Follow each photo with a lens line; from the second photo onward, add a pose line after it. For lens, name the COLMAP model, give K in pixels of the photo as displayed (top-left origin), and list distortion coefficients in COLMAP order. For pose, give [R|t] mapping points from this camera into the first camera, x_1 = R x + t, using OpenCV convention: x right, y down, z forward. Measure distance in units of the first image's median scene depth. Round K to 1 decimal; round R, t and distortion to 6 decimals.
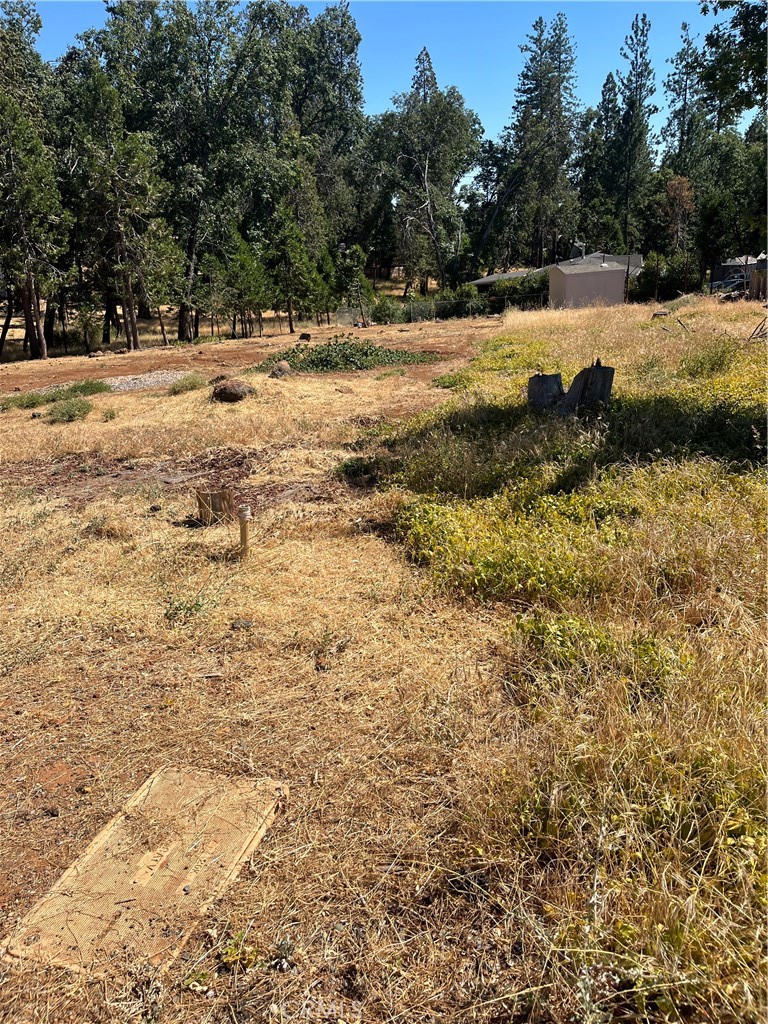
lens RADIAL K [[776.1, 0, 385.8], [0, 776.1, 508.4], [0, 0, 1]] dist [0.065738, -0.094397]
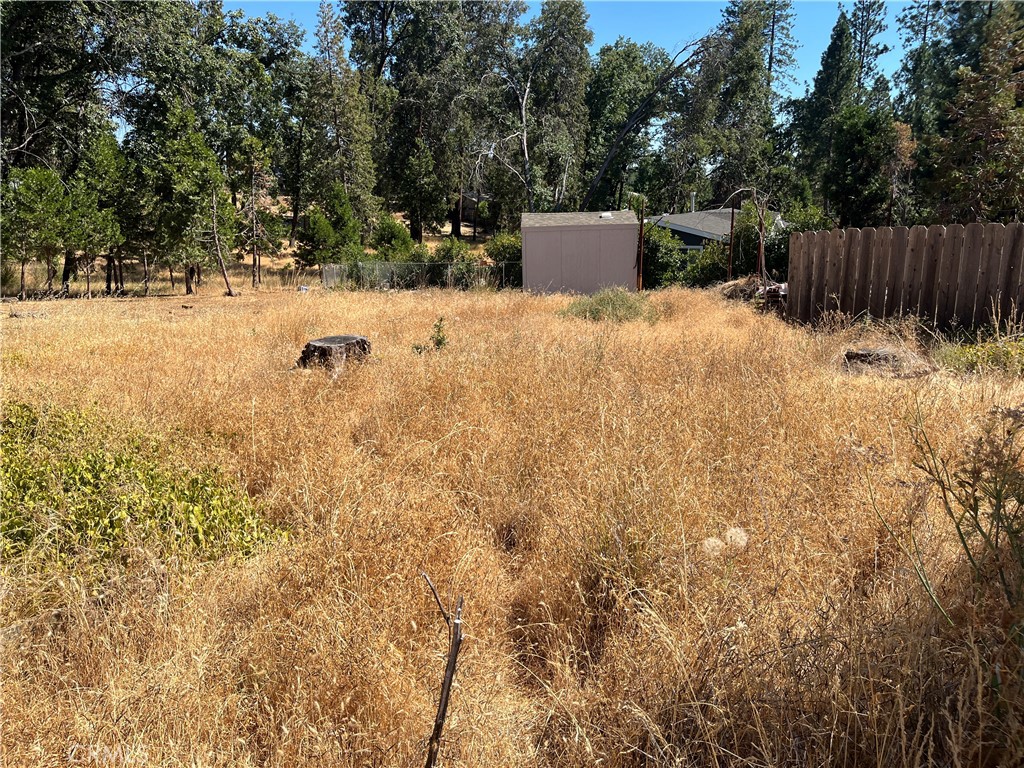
lens RADIAL K [[767.9, 0, 499.0], [0, 767.9, 383.4], [0, 0, 1]] dist [0.066288, -0.090639]
pose [[0.981802, 0.089838, -0.167315, 0.123727], [-0.105300, 0.990719, -0.085947, -0.057528], [0.158041, 0.102002, 0.982150, 0.192969]]
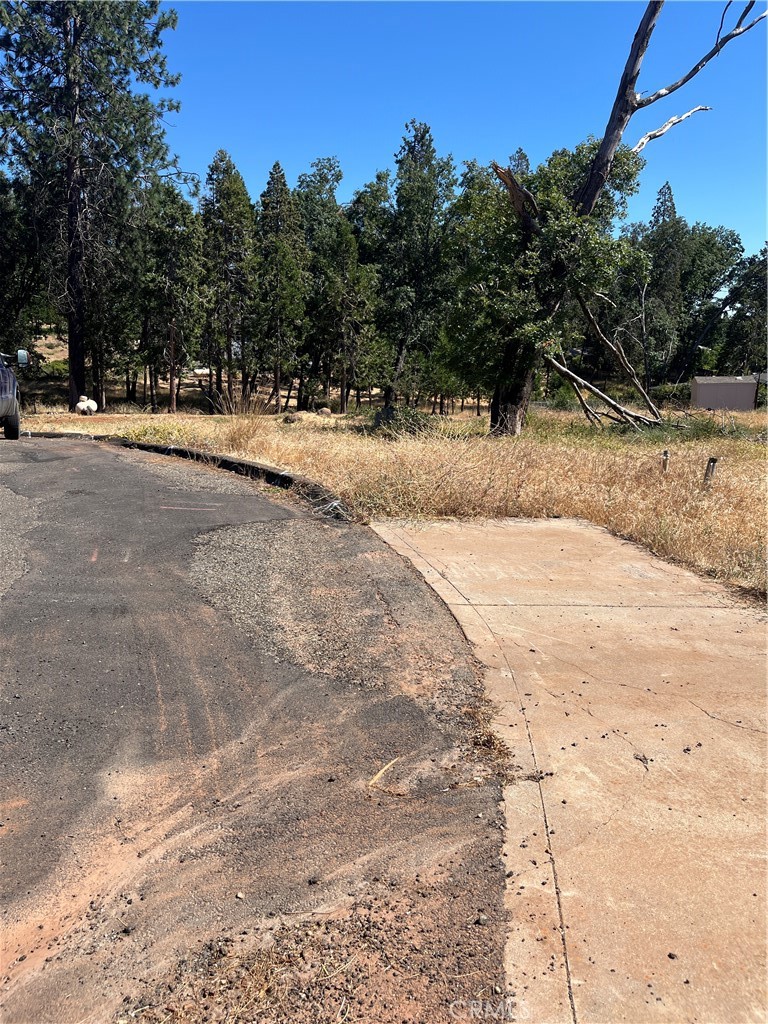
lens RADIAL K [[774.6, 0, 382.5], [0, 774.6, 504.7], [0, 0, 1]] dist [0.066738, -0.098027]
pose [[0.932313, 0.122619, -0.340231, 0.083167], [-0.162480, 0.982493, -0.091144, 0.023777], [0.323099, 0.140256, 0.935914, -0.084655]]
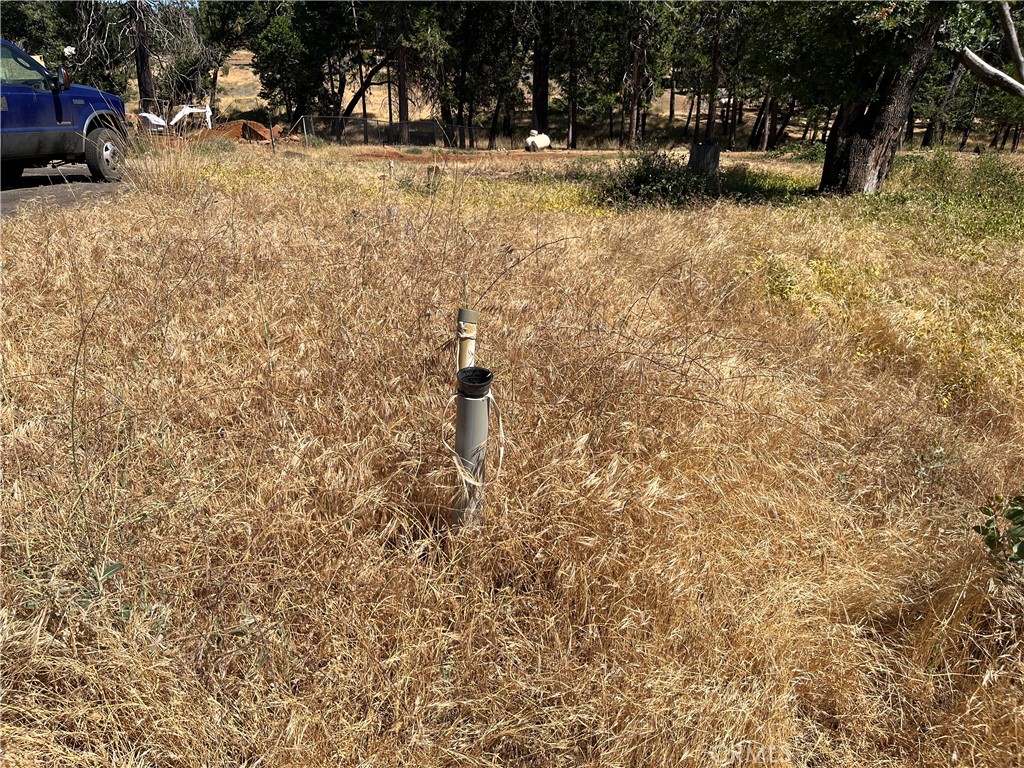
lens RADIAL K [[779.9, 0, 514.4], [0, 779.9, 370.9], [0, 0, 1]] dist [0.062365, -0.094935]
pose [[0.617840, 0.297706, -0.727767, 0.099950], [-0.251419, 0.951762, 0.175892, 0.004401], [0.745025, 0.074301, 0.662886, -0.017957]]
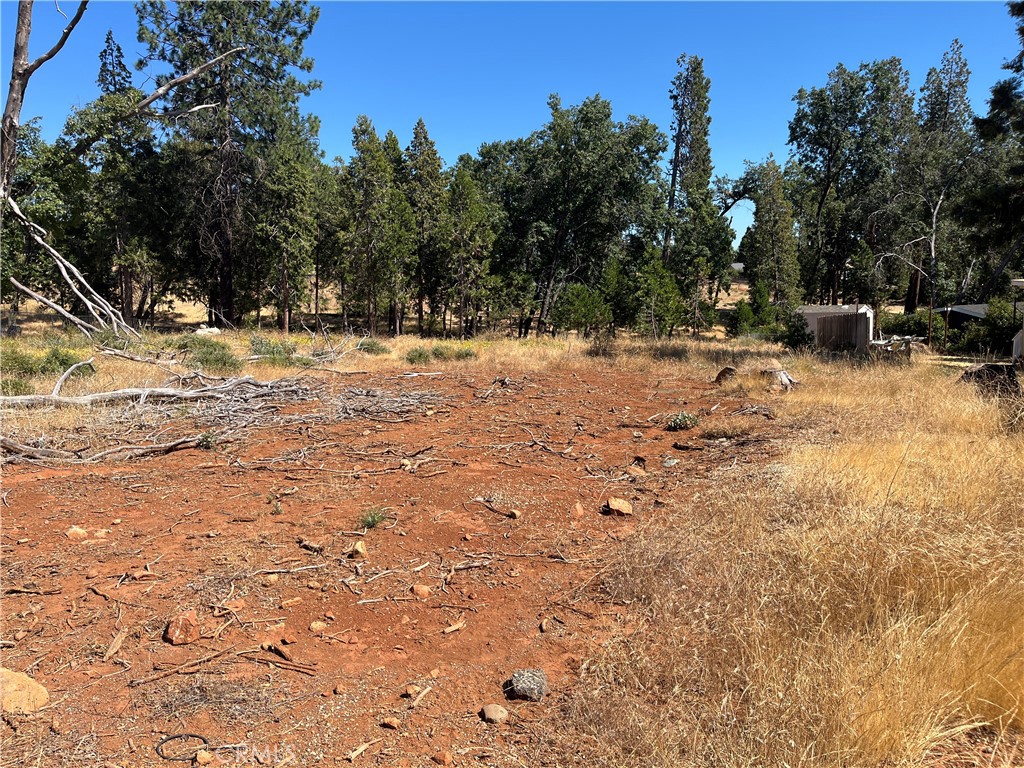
lens RADIAL K [[767.9, 0, 499.0], [0, 767.9, 383.4], [0, 0, 1]] dist [0.066288, -0.090639]
pose [[0.670063, 0.128141, -0.731160, 0.283948], [-0.256794, 0.964186, -0.066355, -0.019606], [0.696472, 0.232219, 0.678971, 0.032347]]
